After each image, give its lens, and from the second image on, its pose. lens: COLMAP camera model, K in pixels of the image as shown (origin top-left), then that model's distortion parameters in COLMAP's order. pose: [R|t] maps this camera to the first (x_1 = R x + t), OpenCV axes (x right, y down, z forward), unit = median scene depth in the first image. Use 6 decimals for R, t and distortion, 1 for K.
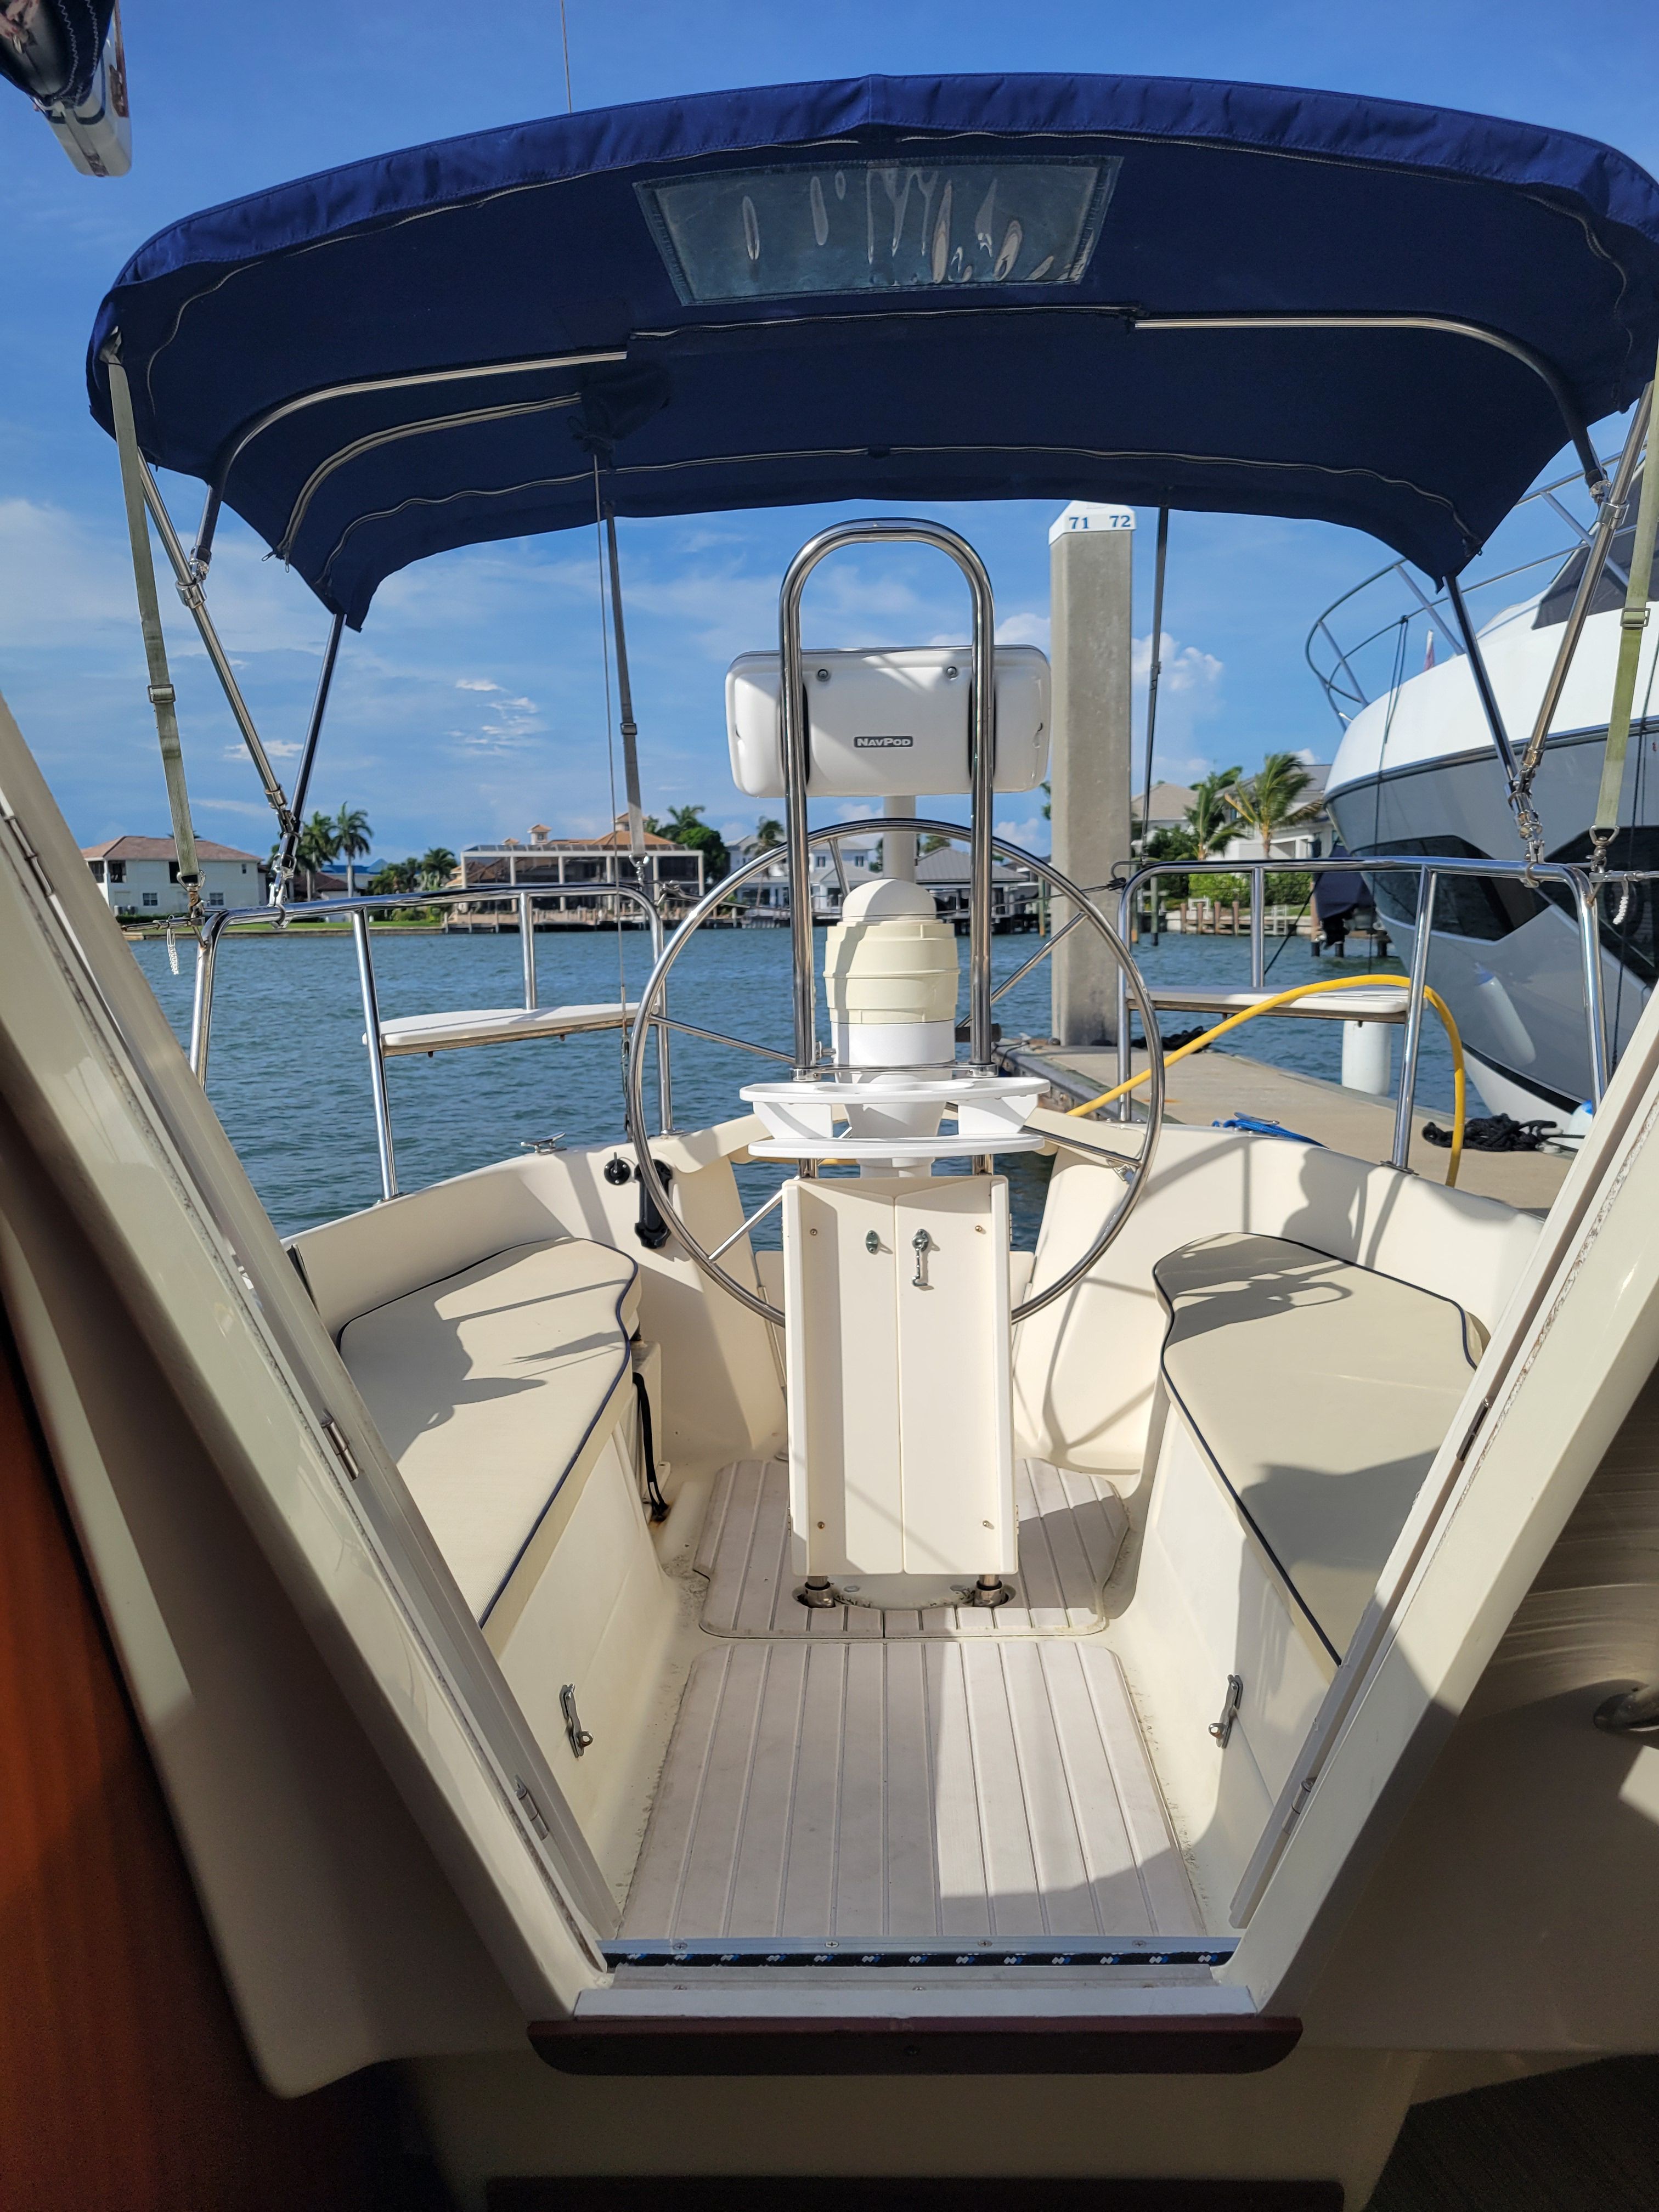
lens RADIAL K [[1596.3, 0, 833.9], [0, 1596.3, 1115.5], [0, 0, 1]] dist [0.005751, -0.009655]
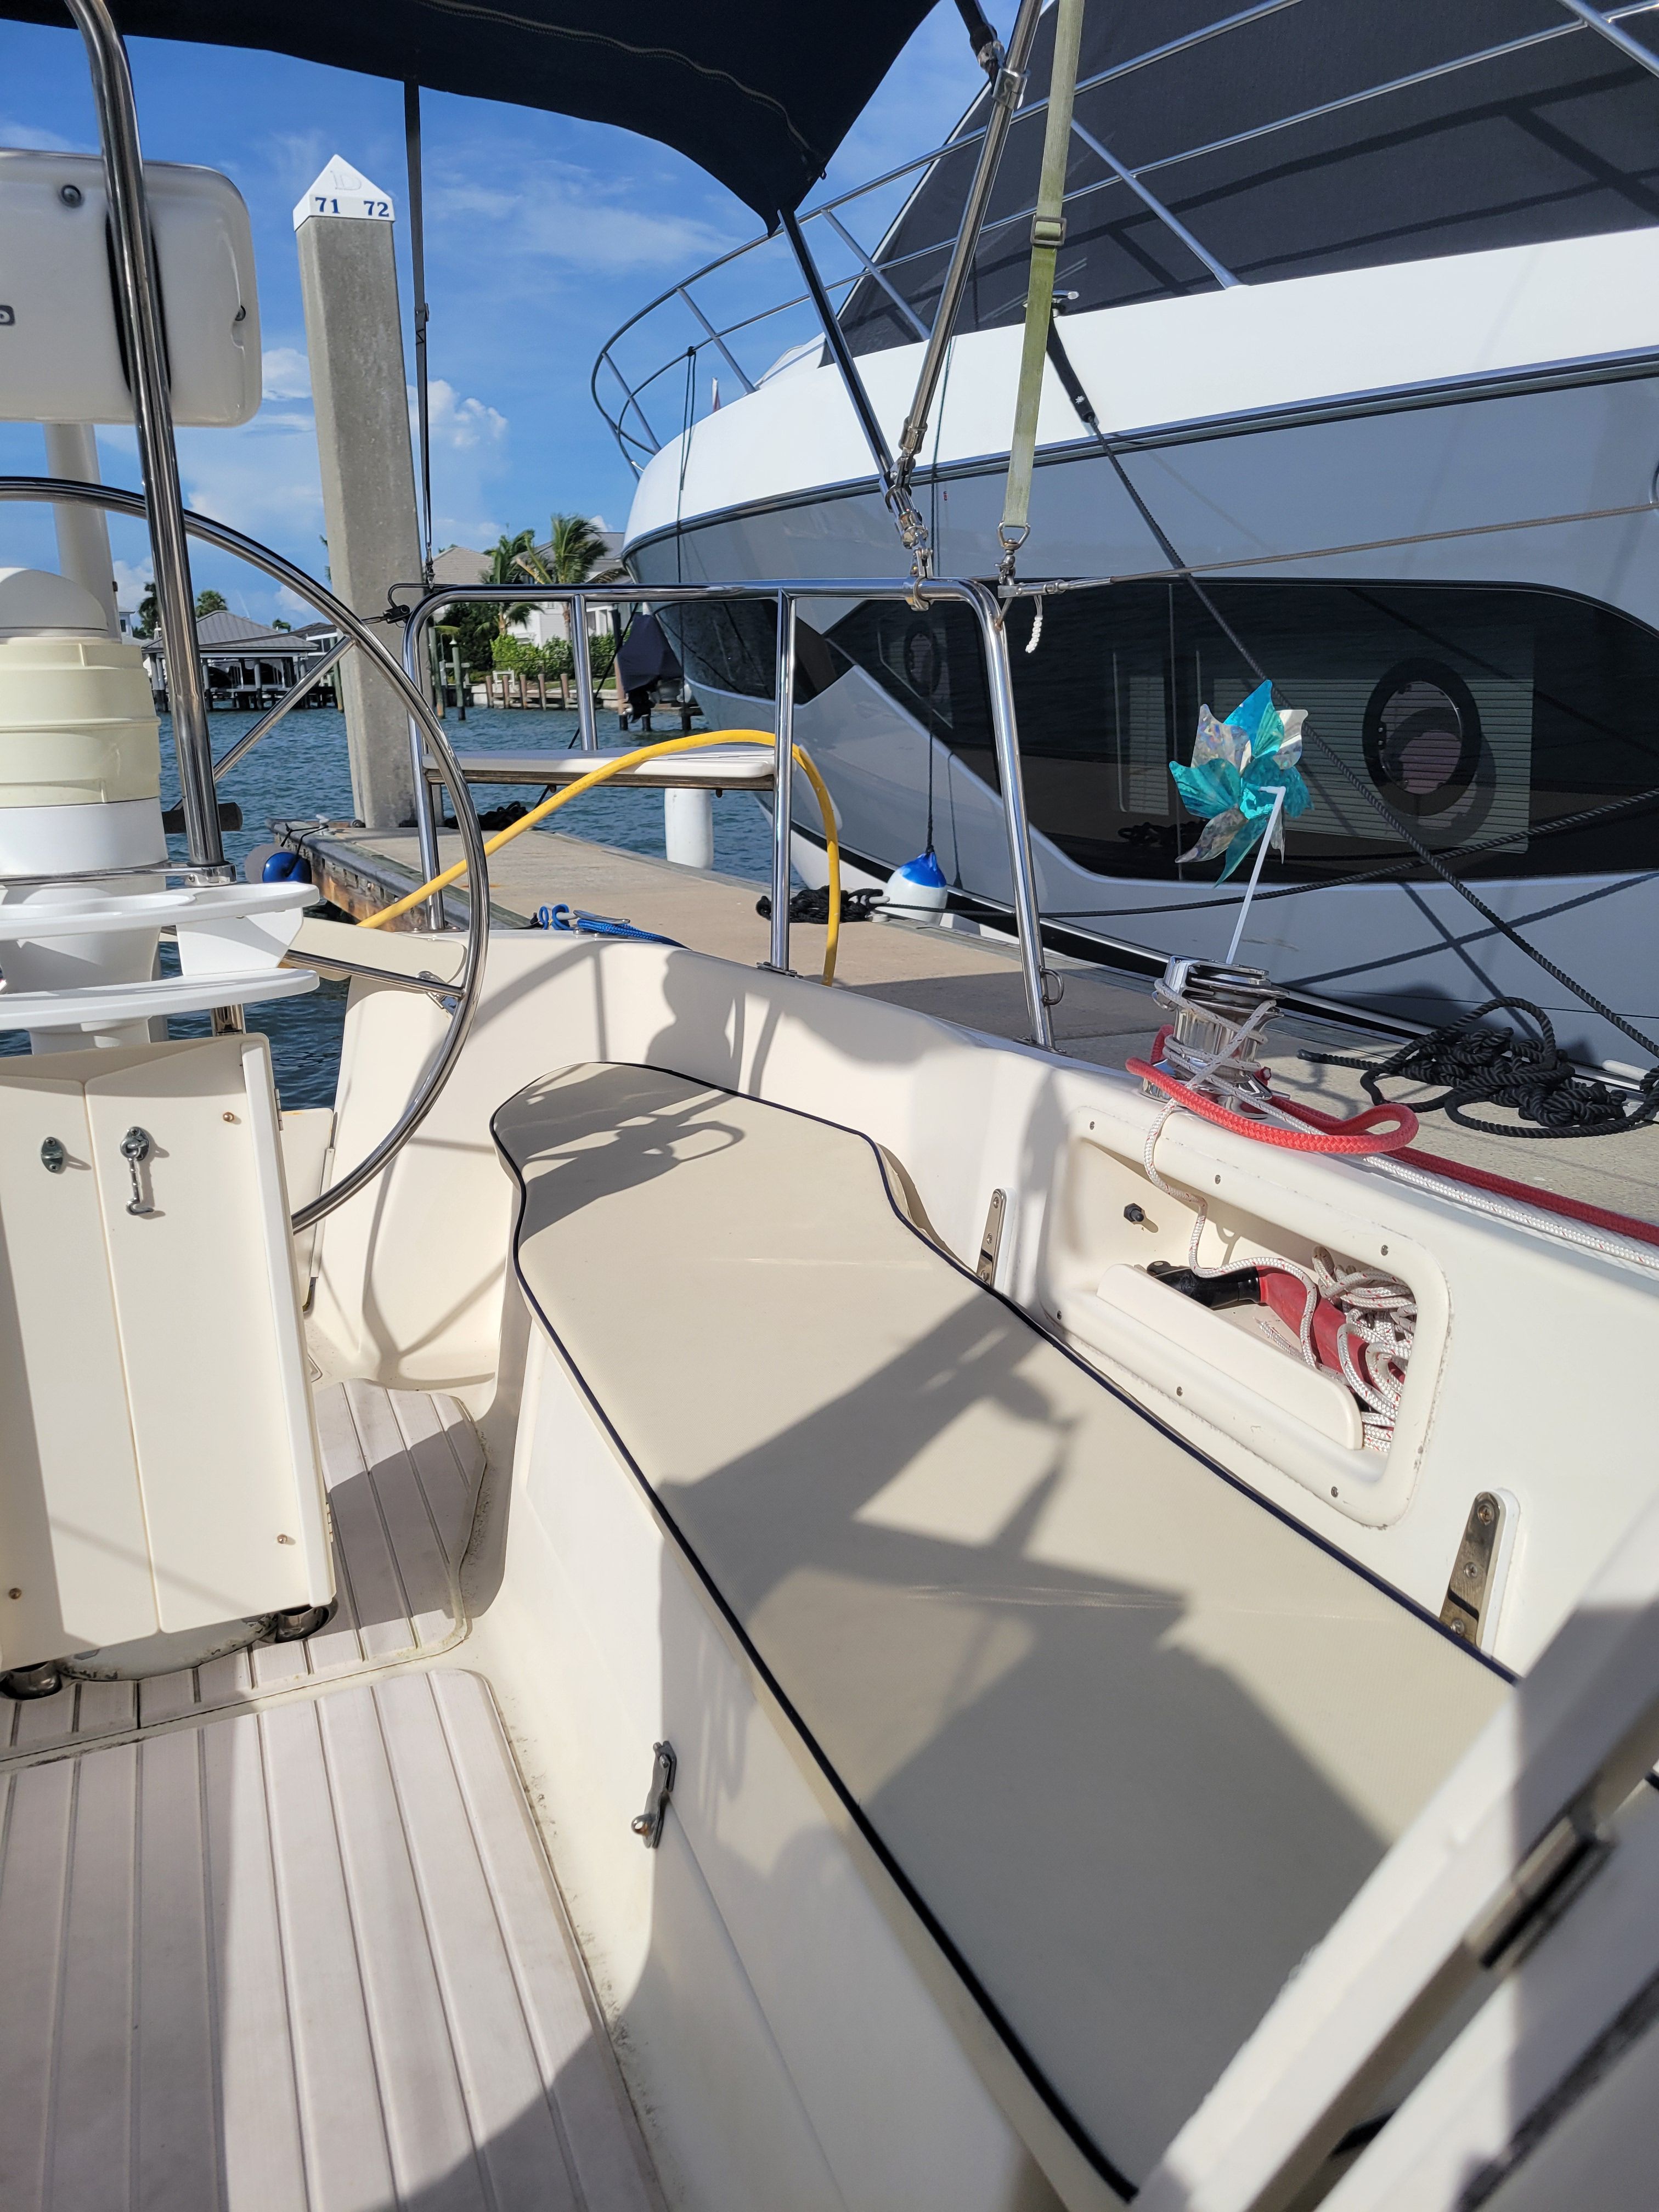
lens RADIAL K [[1568.1, 0, 819.6], [0, 1568.1, 1106.4], [0, 0, 1]] dist [0.029950, -0.028428]
pose [[0.915183, -0.106323, 0.388762, 0.056565], [0.053683, 0.988139, 0.143873, -0.012768], [-0.399448, -0.110800, 0.910036, 0.277311]]
